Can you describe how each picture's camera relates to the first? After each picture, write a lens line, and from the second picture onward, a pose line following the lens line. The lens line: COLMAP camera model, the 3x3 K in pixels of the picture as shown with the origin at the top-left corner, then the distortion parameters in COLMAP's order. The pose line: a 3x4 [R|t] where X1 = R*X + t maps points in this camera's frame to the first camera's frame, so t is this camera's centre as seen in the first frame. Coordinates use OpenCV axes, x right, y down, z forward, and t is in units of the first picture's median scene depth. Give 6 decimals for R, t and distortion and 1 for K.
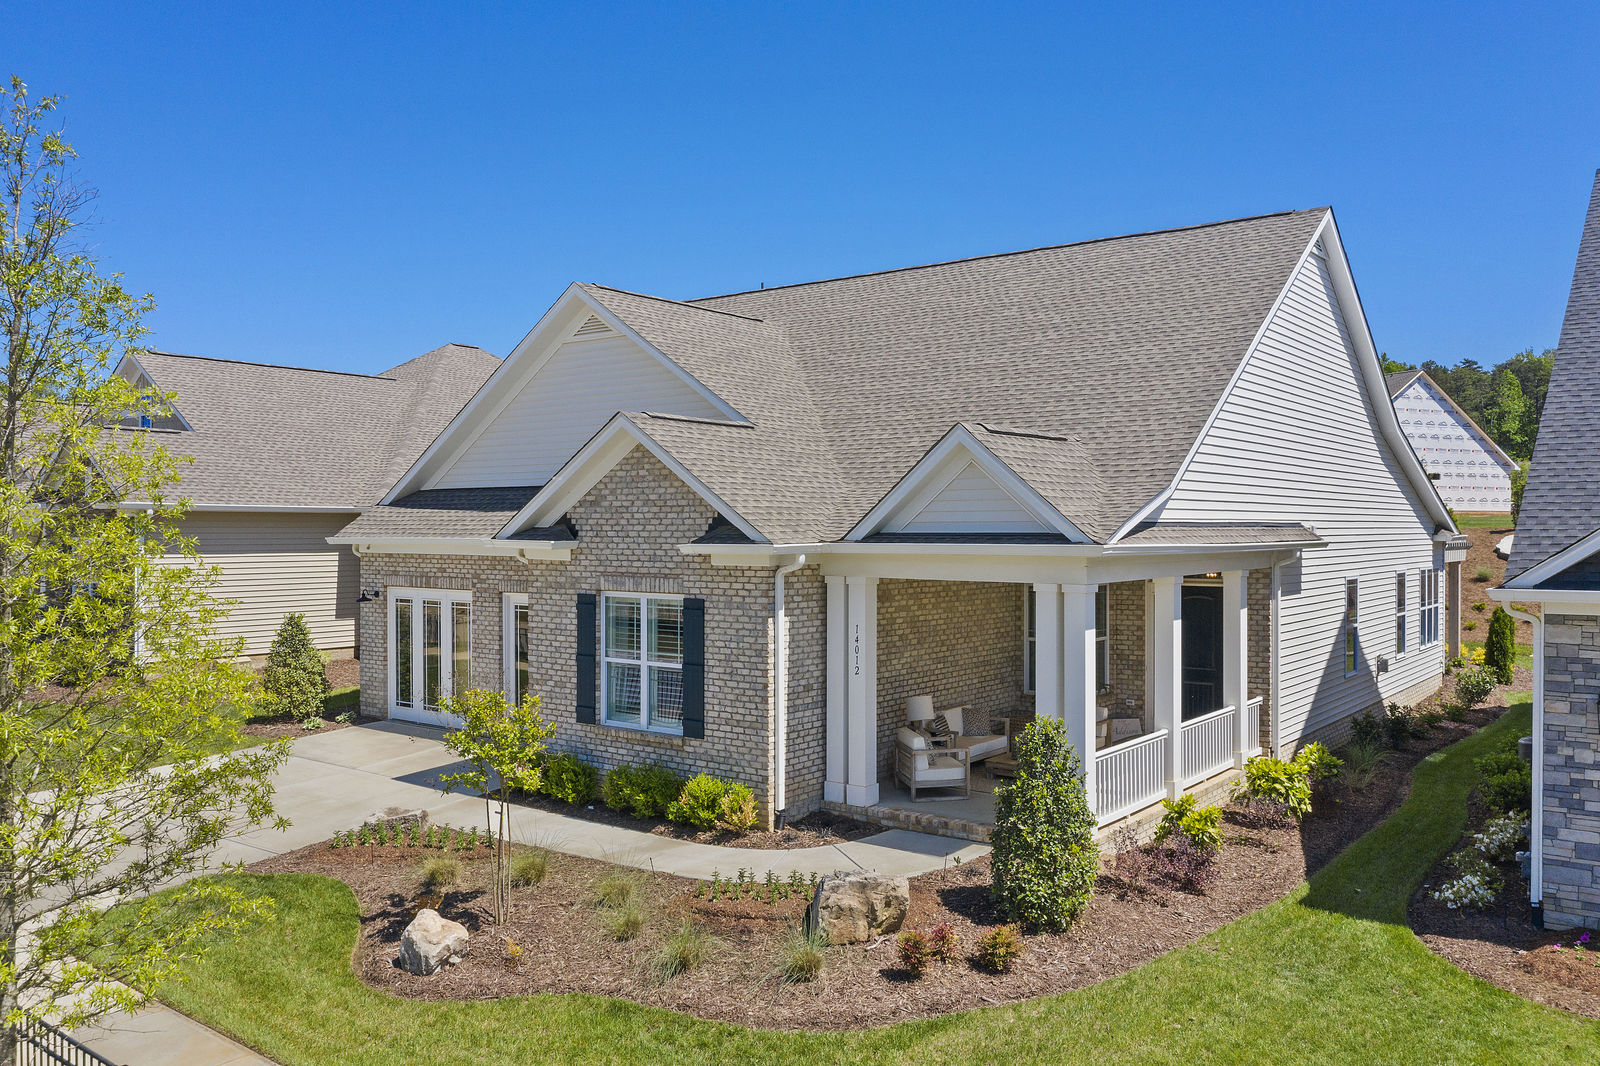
lens RADIAL K [[1247.2, 0, 805.8], [0, 1247.2, 525.6], [0, 0, 1]] dist [-0.024045, 0.001347]
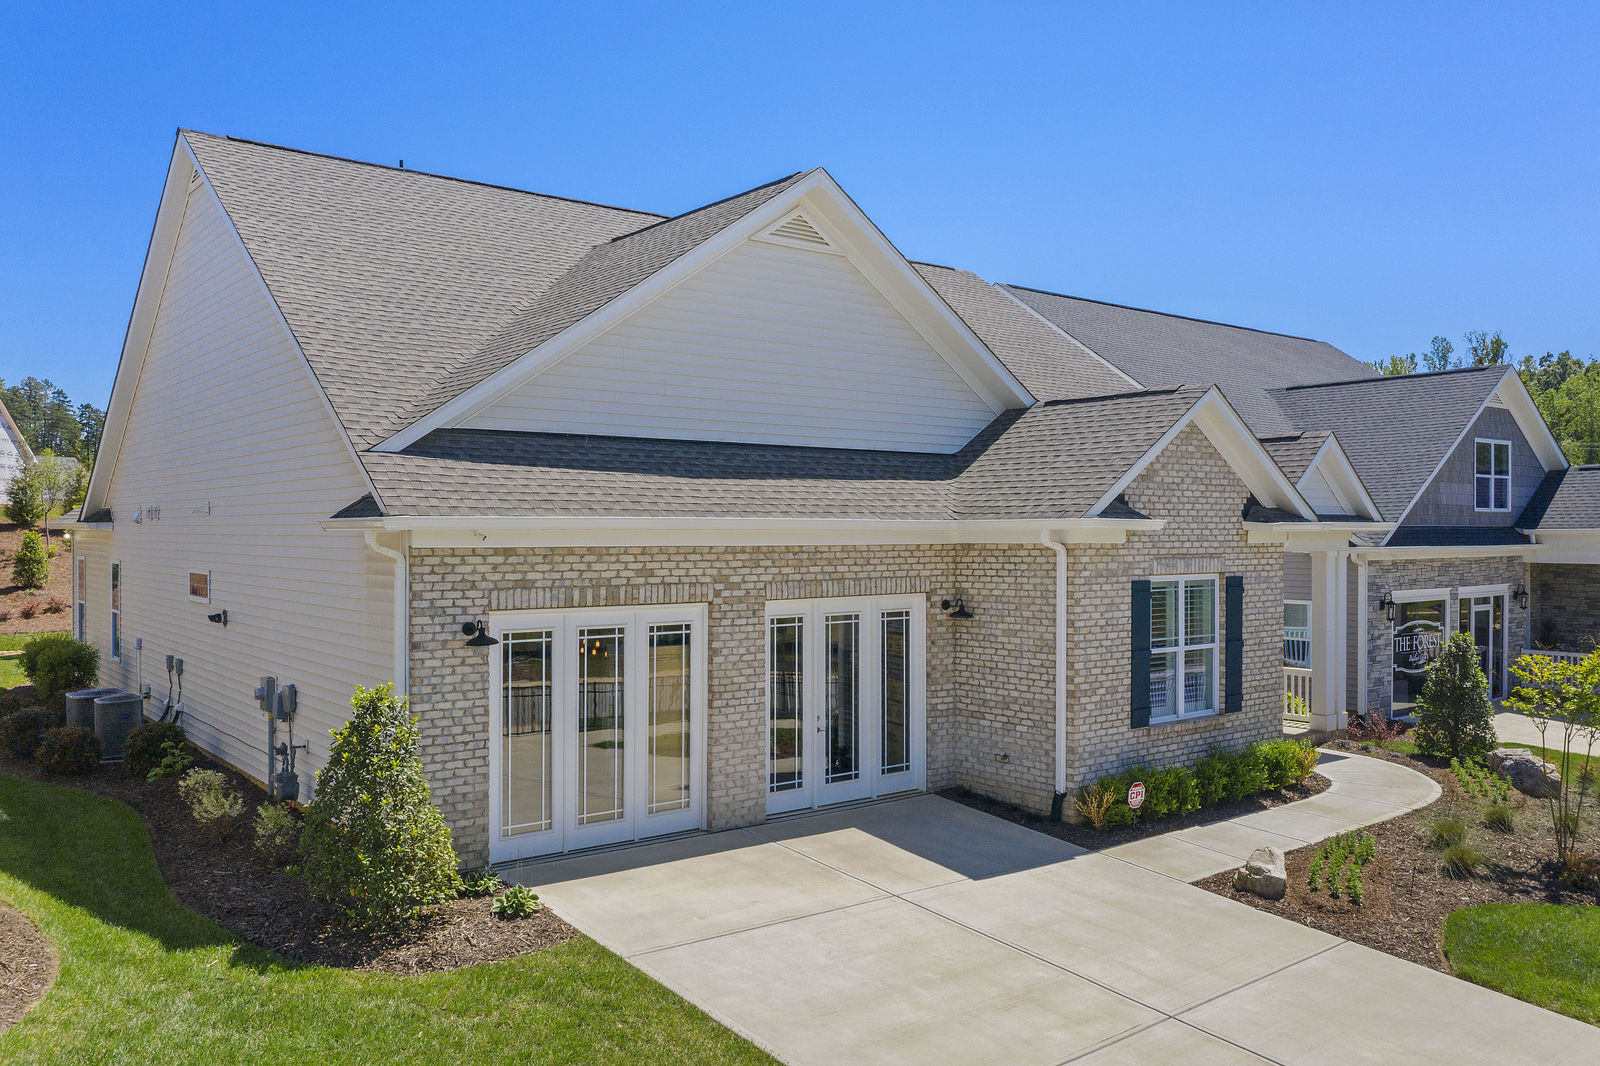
lens RADIAL K [[1264.2, 0, 804.5], [0, 1264.2, 523.8], [0, 0, 1]] dist [-0.017325, -0.000182]
pose [[0.251027, 0.003966, 0.967972, -1.158296], [-0.002933, 0.999990, -0.003337, 0.019427], [-0.967976, -0.002002, 0.251036, 1.059124]]
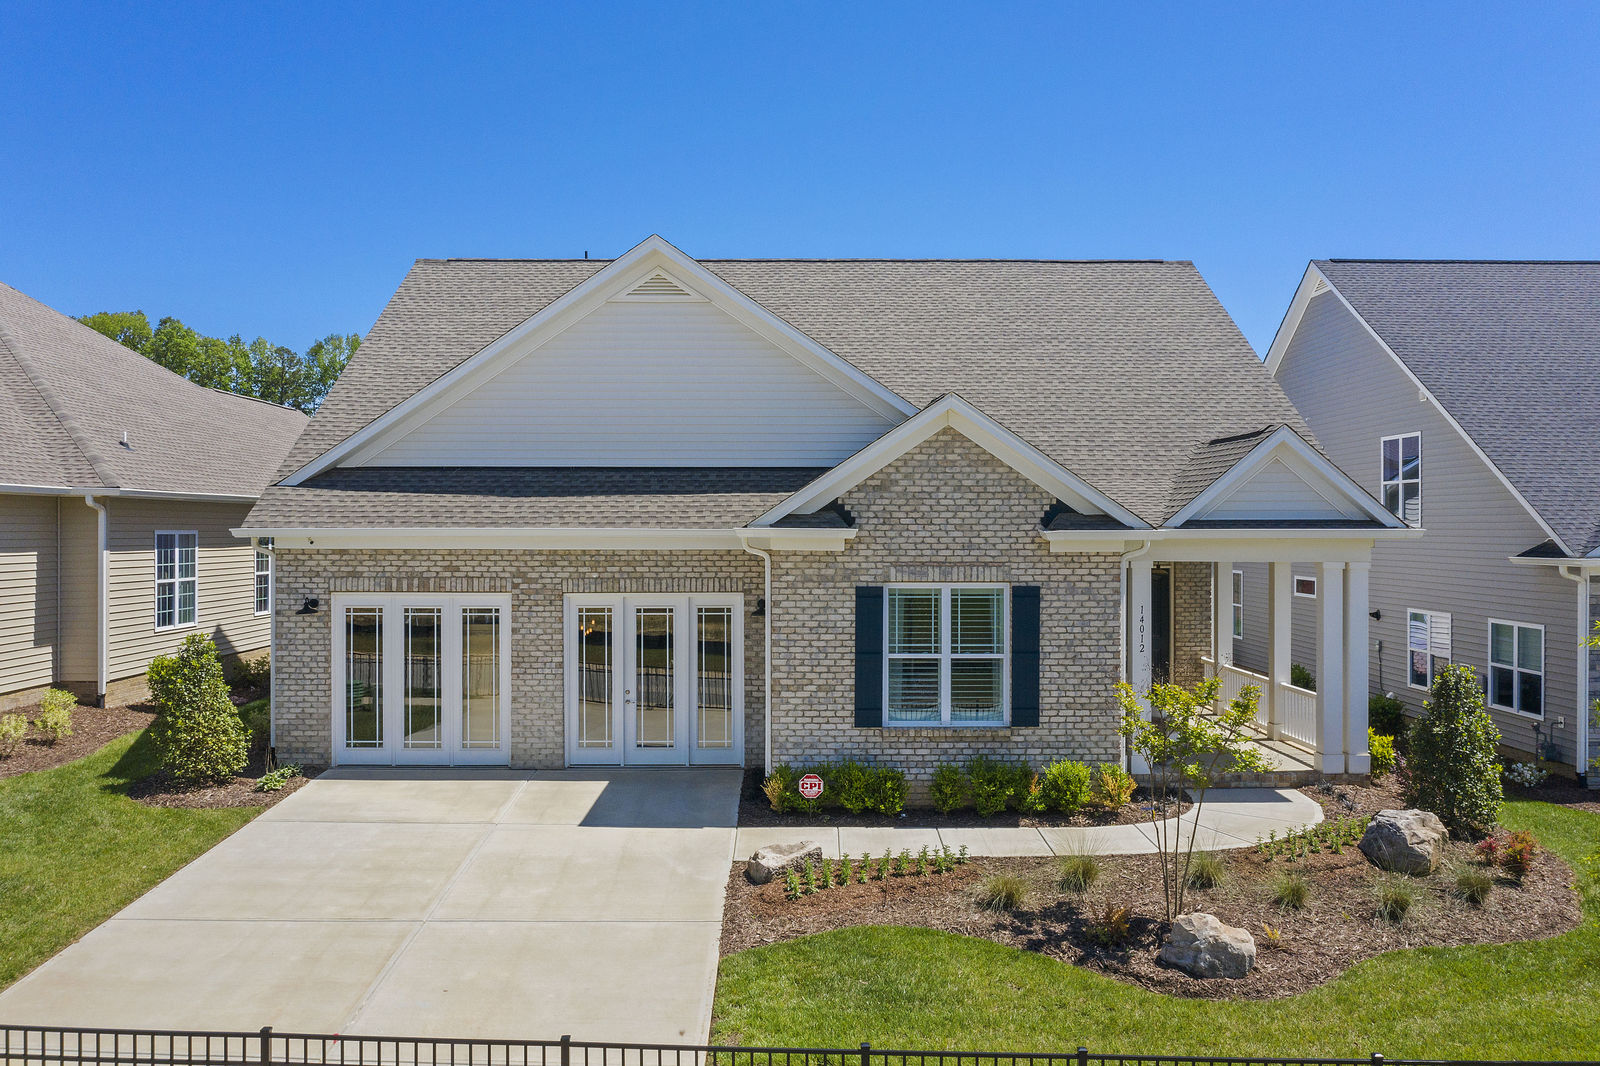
lens RADIAL K [[1264.2, 0, 804.5], [0, 1264.2, 523.8], [0, 0, 1]] dist [-0.017325, -0.000182]
pose [[0.793015, 0.001947, 0.609199, -0.824051], [-0.001638, 0.999998, -0.001064, 0.010109], [-0.609200, -0.000154, 0.793017, 0.303803]]
